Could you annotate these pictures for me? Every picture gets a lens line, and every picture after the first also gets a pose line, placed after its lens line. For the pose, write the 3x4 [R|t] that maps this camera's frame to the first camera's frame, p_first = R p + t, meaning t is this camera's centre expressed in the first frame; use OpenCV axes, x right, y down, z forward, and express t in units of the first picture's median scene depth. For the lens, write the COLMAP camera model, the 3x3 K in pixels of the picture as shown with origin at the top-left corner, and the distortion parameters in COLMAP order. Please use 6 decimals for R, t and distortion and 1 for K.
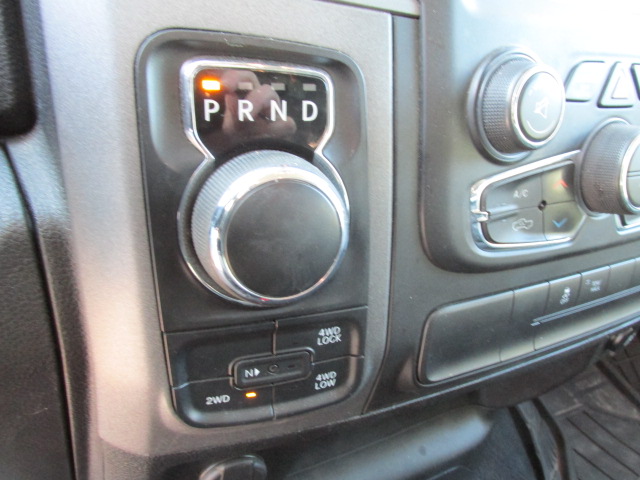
lens RADIAL K [[518.4, 0, 320.0], [0, 518.4, 240.0], [0, 0, 1]] dist [0.000088, -0.000111]
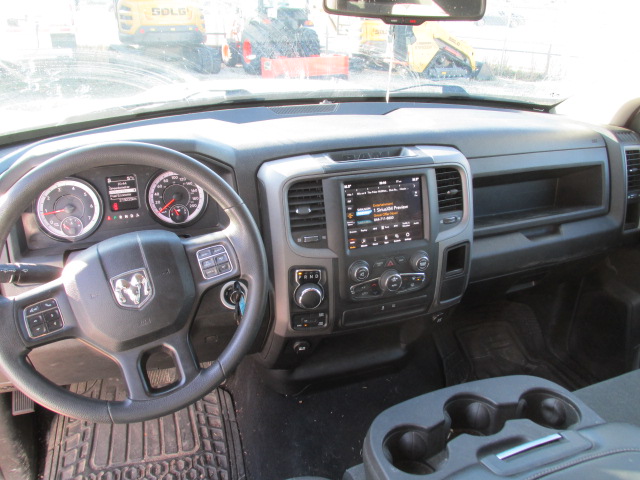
lens RADIAL K [[518.4, 0, 320.0], [0, 518.4, 240.0], [0, 0, 1]] dist [0.000088, -0.000111]
pose [[0.988200, 0.045928, -0.146122, 0.699748], [-0.035310, 0.996600, 0.074446, -0.902535], [0.149044, -0.068408, 0.986461, -3.875601]]
